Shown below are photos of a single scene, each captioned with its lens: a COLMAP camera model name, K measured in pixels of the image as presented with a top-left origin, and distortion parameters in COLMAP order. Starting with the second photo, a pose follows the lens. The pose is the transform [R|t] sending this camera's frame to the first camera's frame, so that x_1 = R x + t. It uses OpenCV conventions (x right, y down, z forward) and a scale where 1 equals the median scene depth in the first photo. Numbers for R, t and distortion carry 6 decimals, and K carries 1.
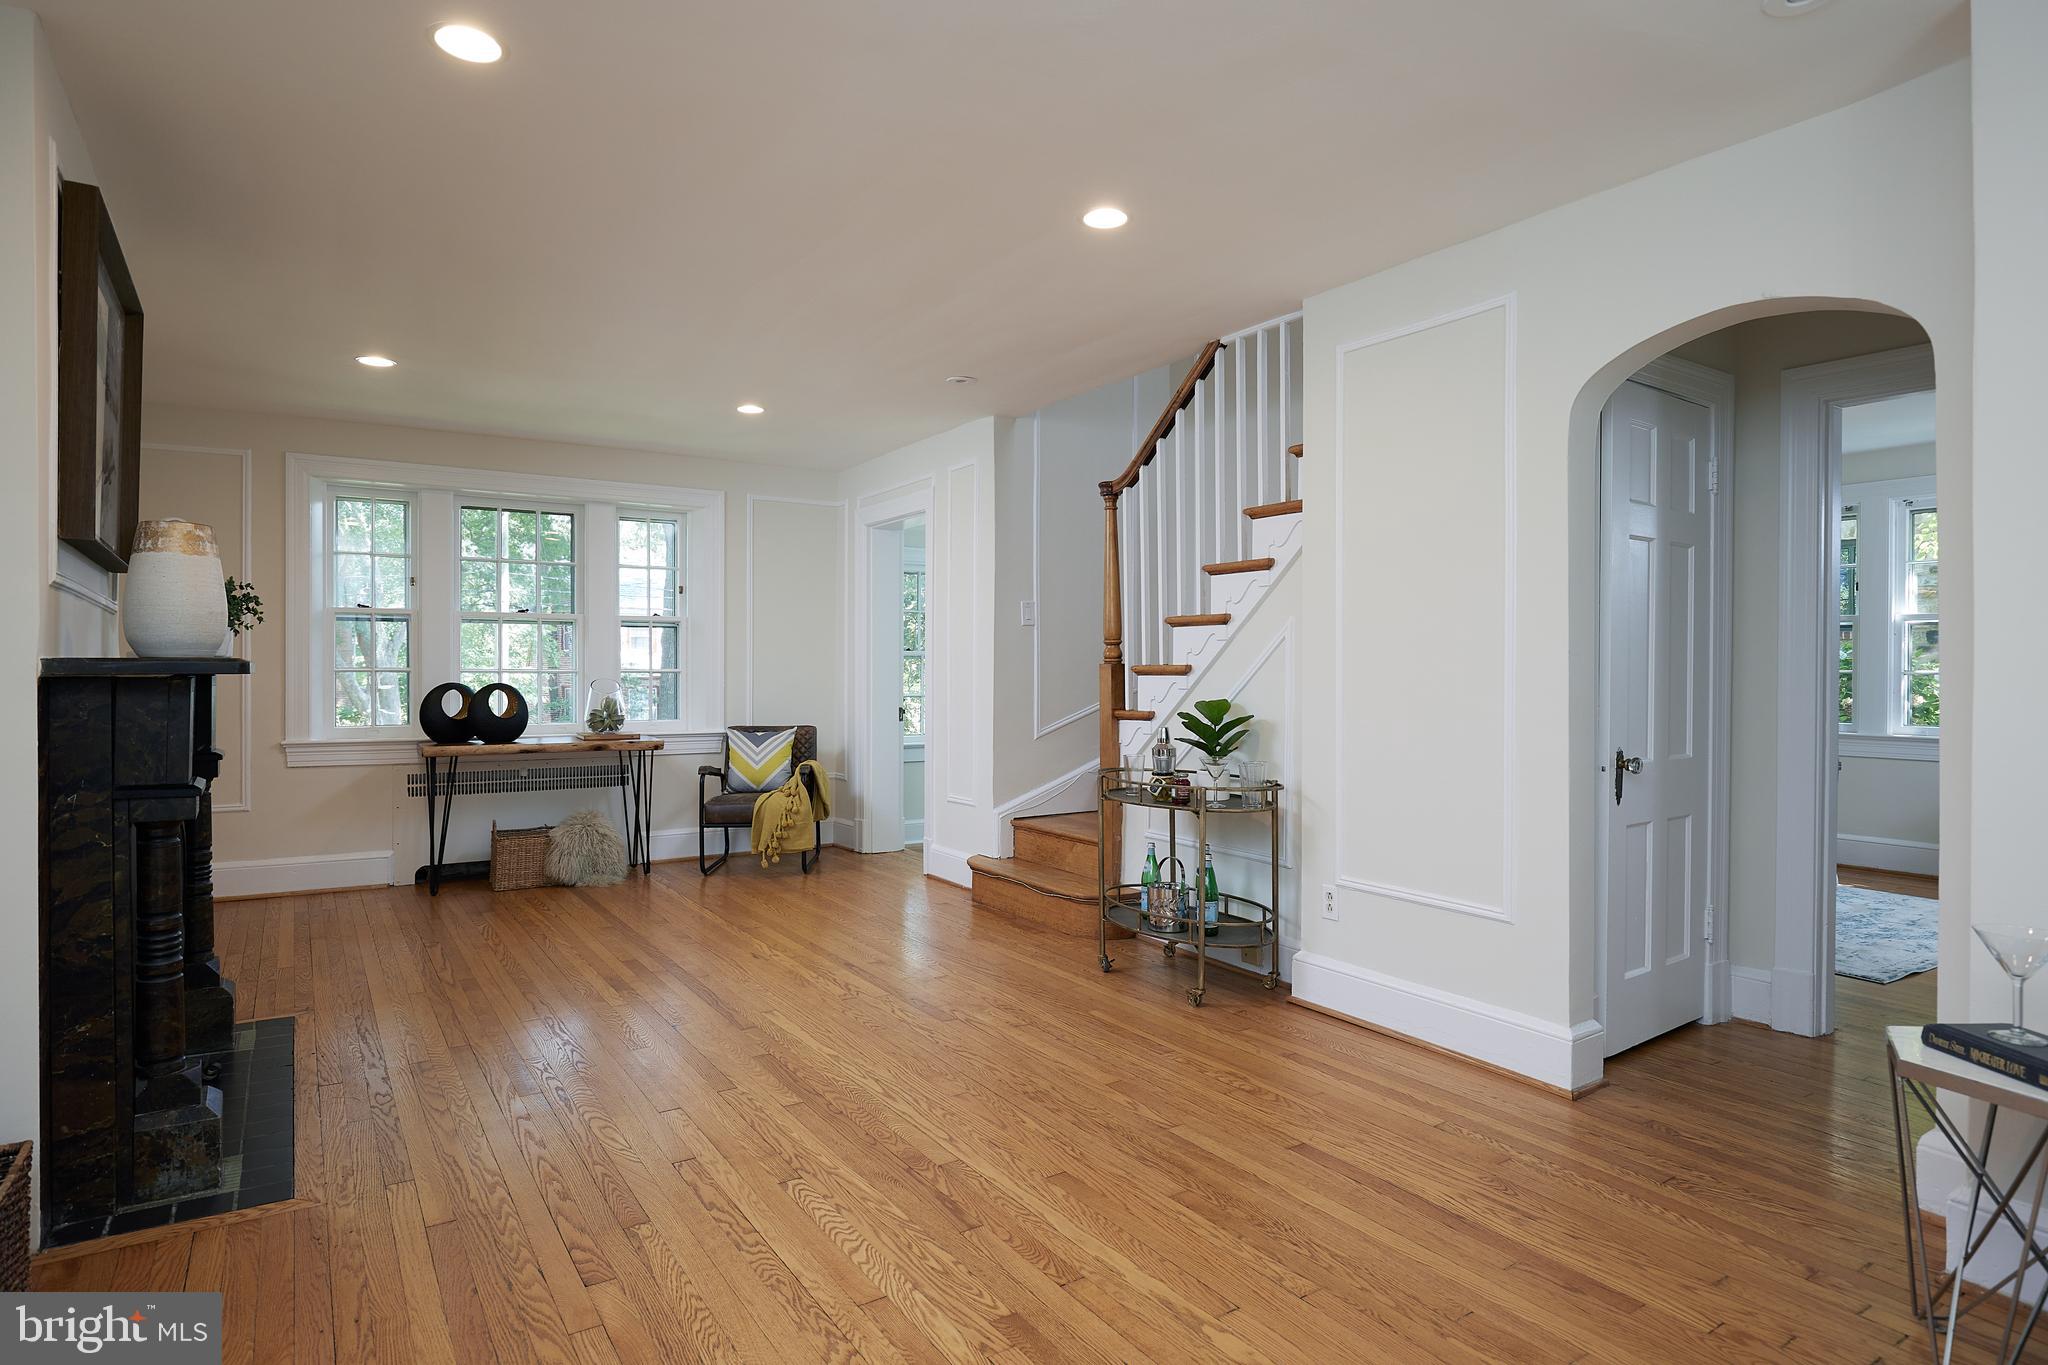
lens RADIAL K [[1116.0, 0, 1033.3], [0, 1116.0, 683.0], [0, 0, 1]] dist [-0.016661, 0.002080]
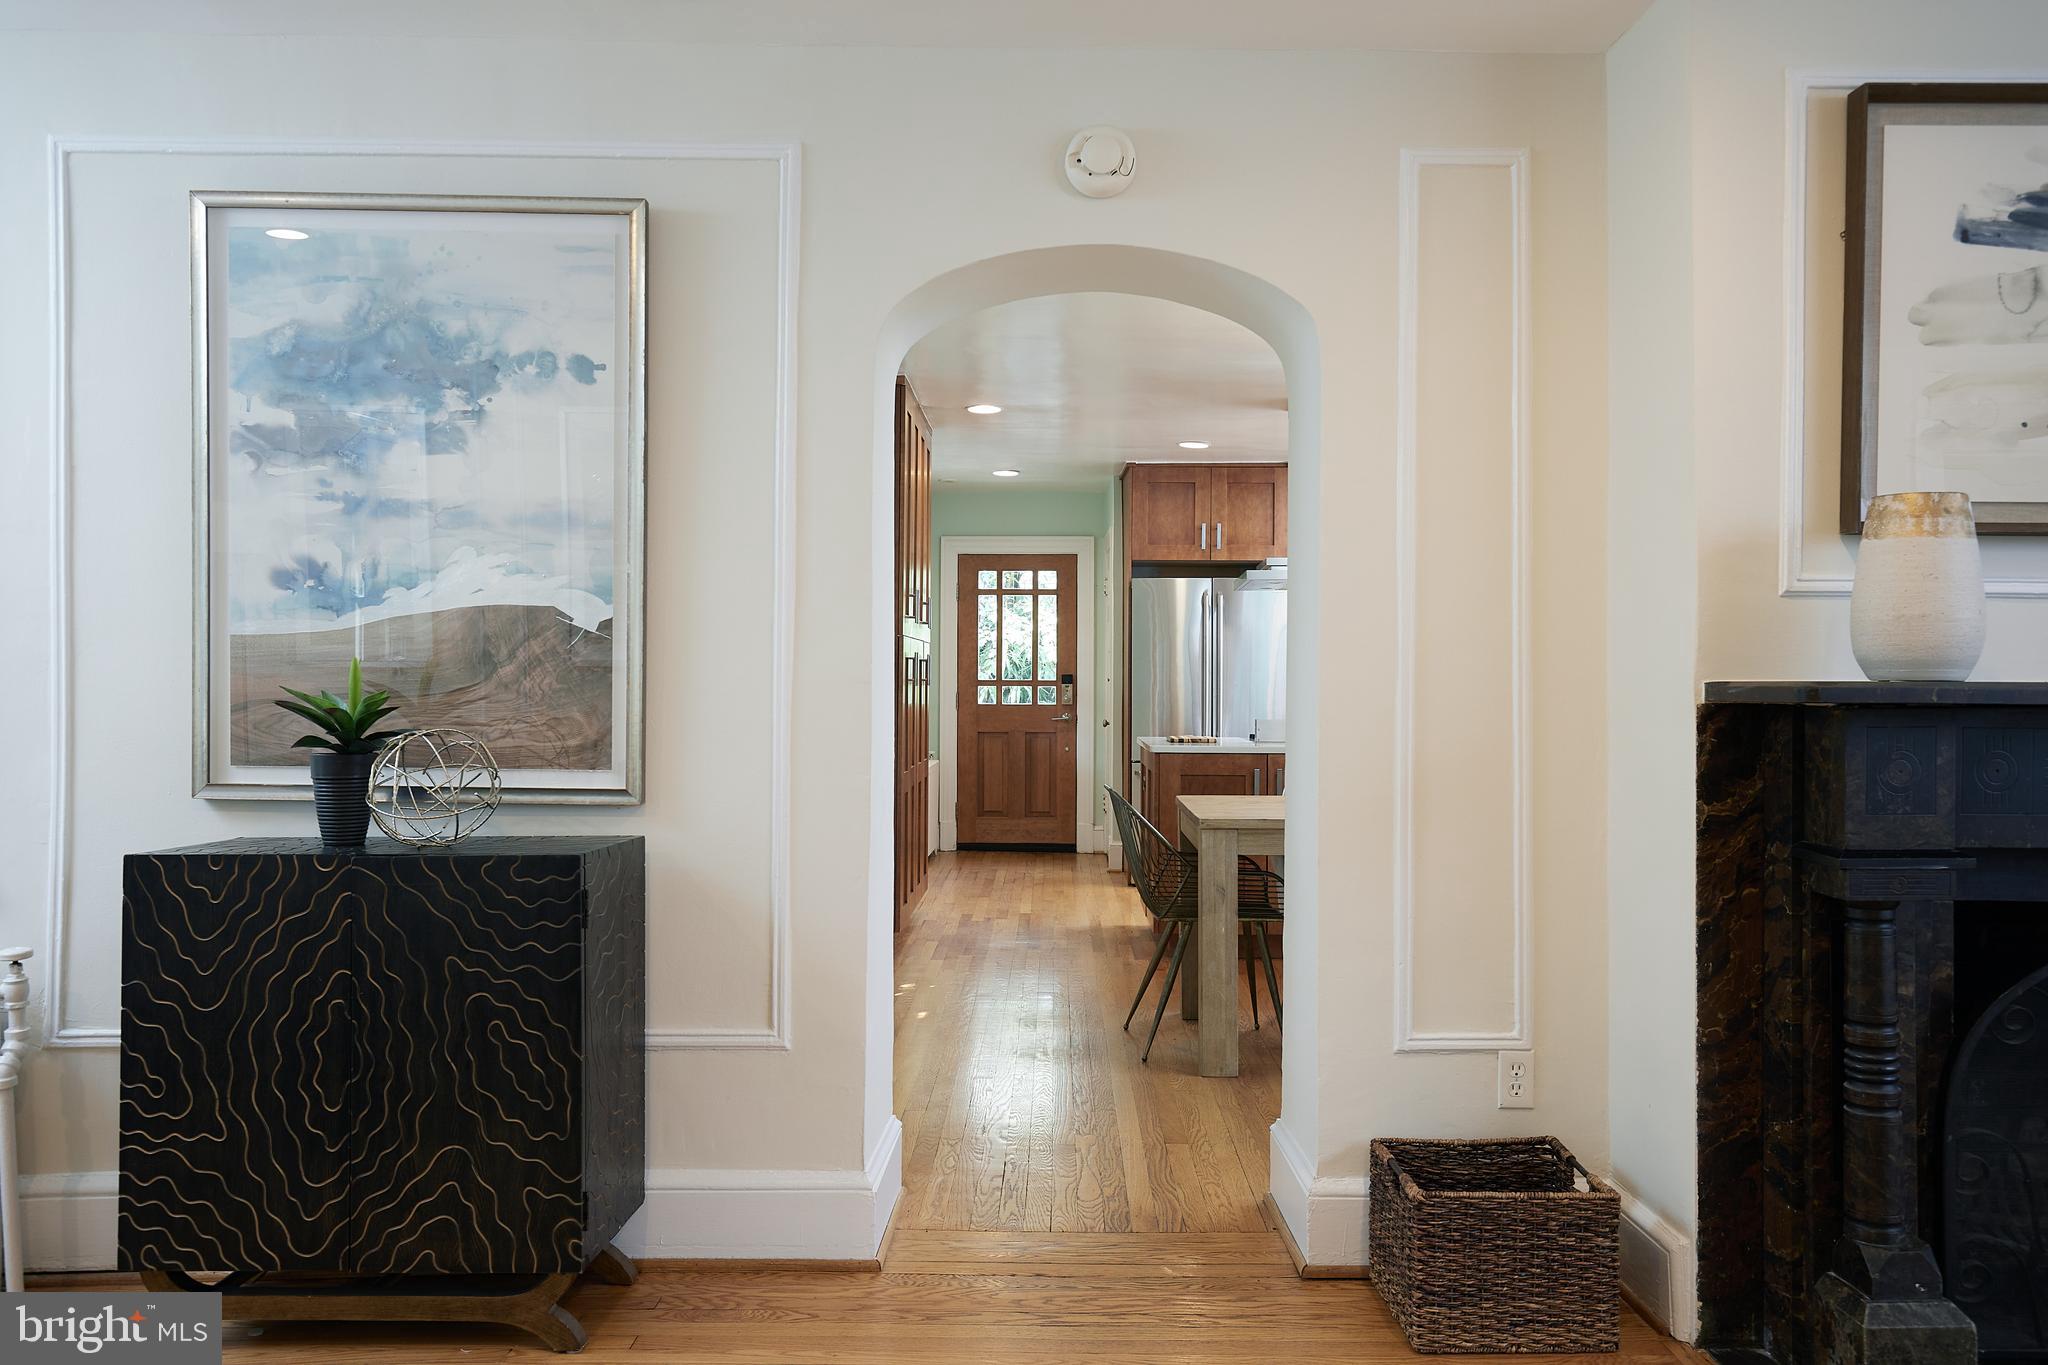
lens RADIAL K [[1553.3, 0, 1024.9], [0, 1553.3, 677.3], [0, 0, 1]] dist [0.010886, 0.005881]
pose [[-0.562228, -0.004737, -0.826969, 0.282955], [-0.015661, 0.999865, 0.004920, -0.015255], [0.826834, 0.015718, -0.562226, 0.785330]]
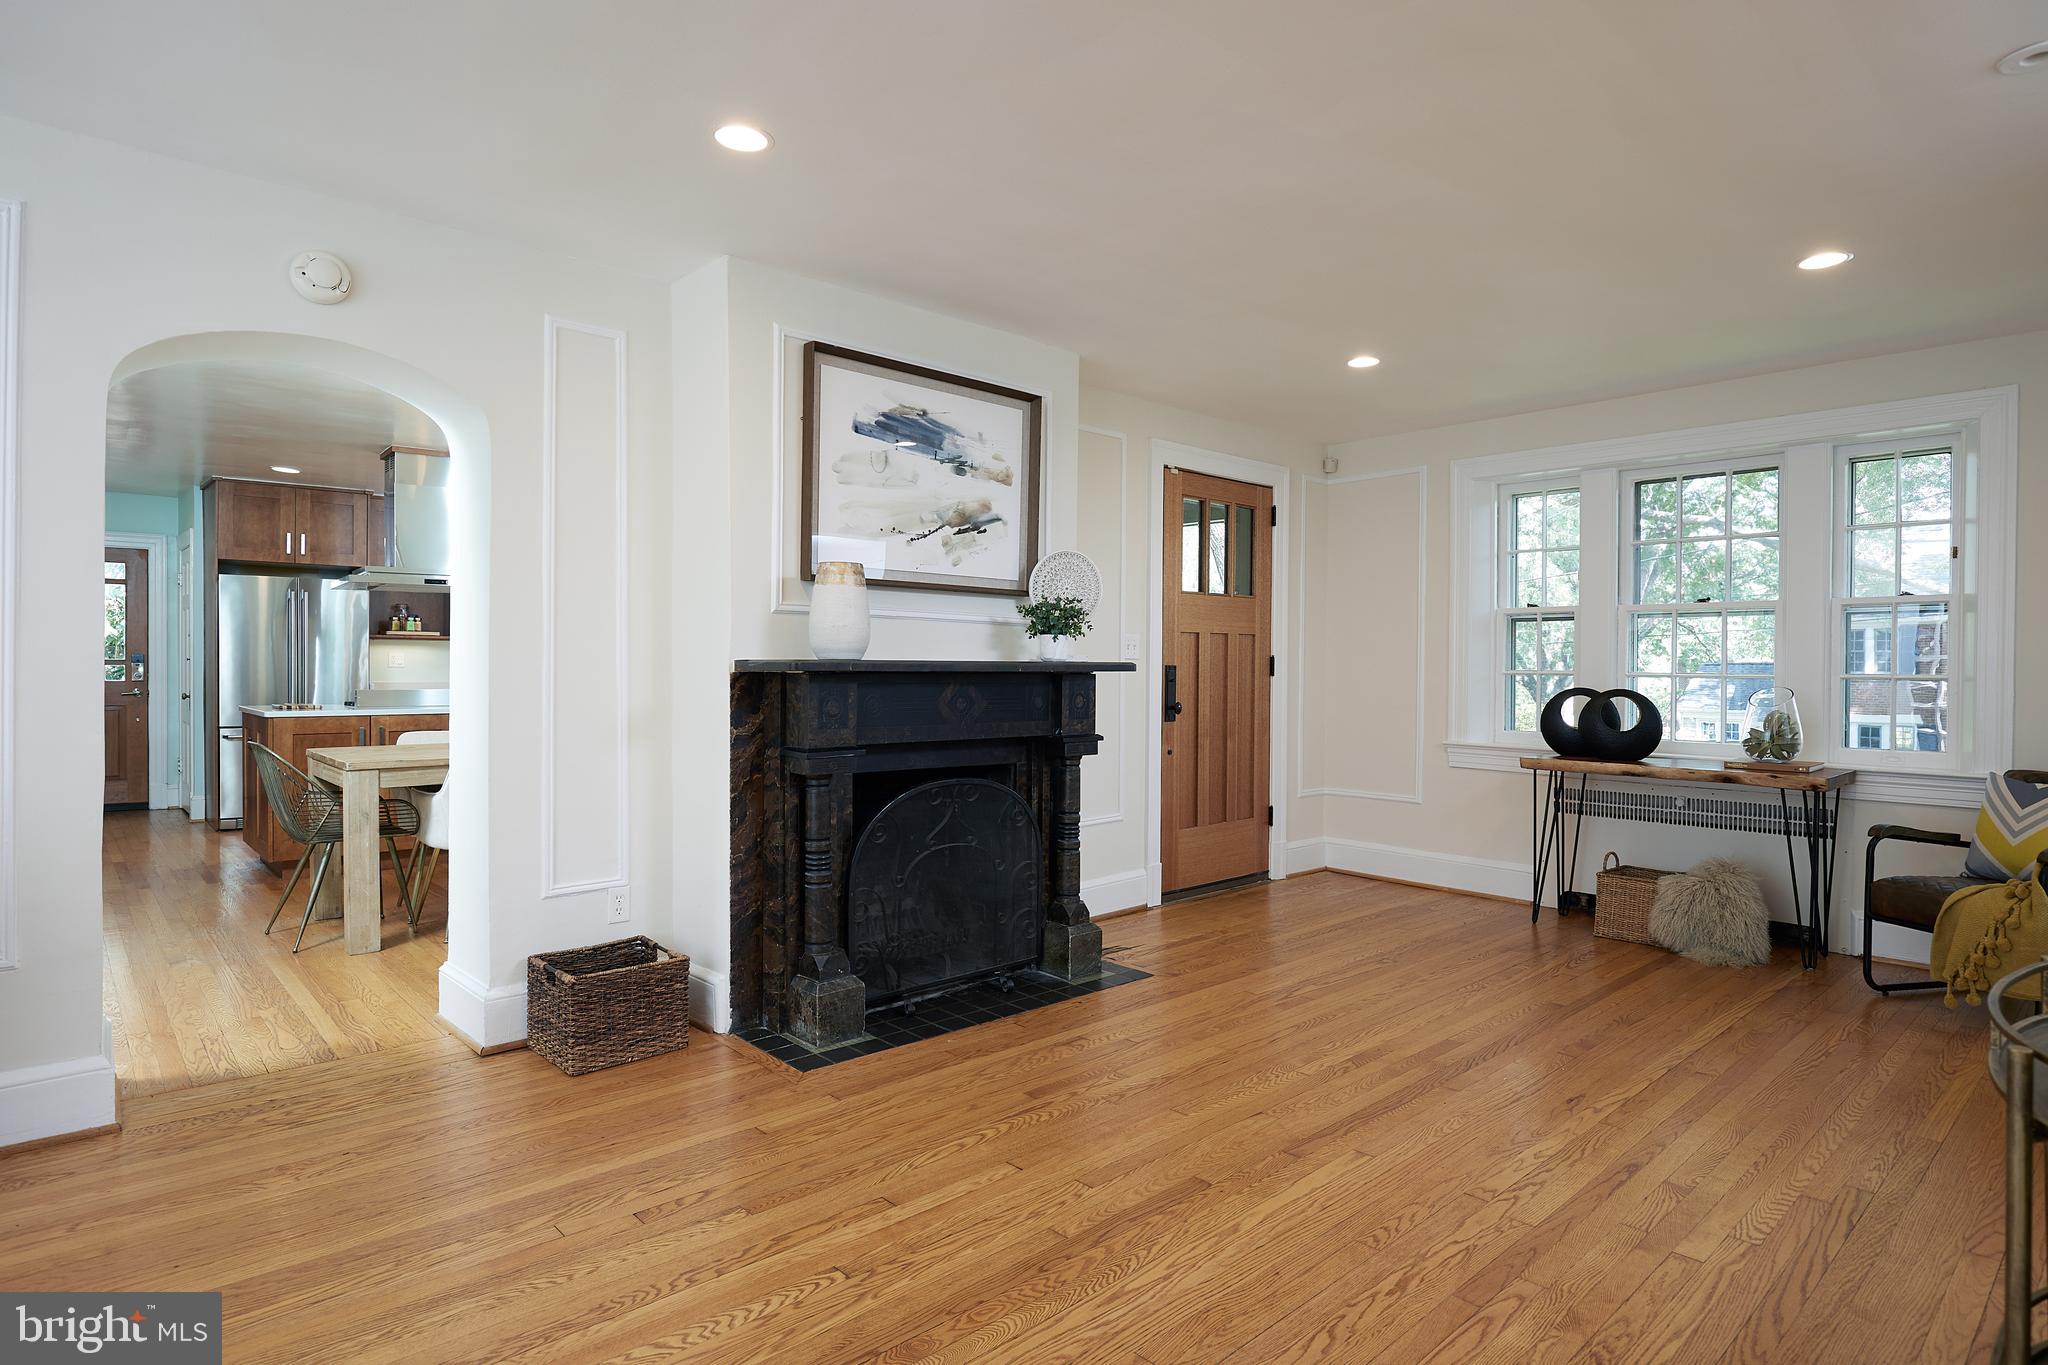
lens RADIAL K [[1116.0, 0, 1026.6], [0, 1116.0, 676.8], [0, 0, 1]] dist [-0.016661, 0.002080]
pose [[0.150579, 0.009512, -0.988552, 0.465118], [-0.018633, 0.999803, 0.006782, -0.010843], [0.988422, 0.017399, 0.150727, 0.735126]]
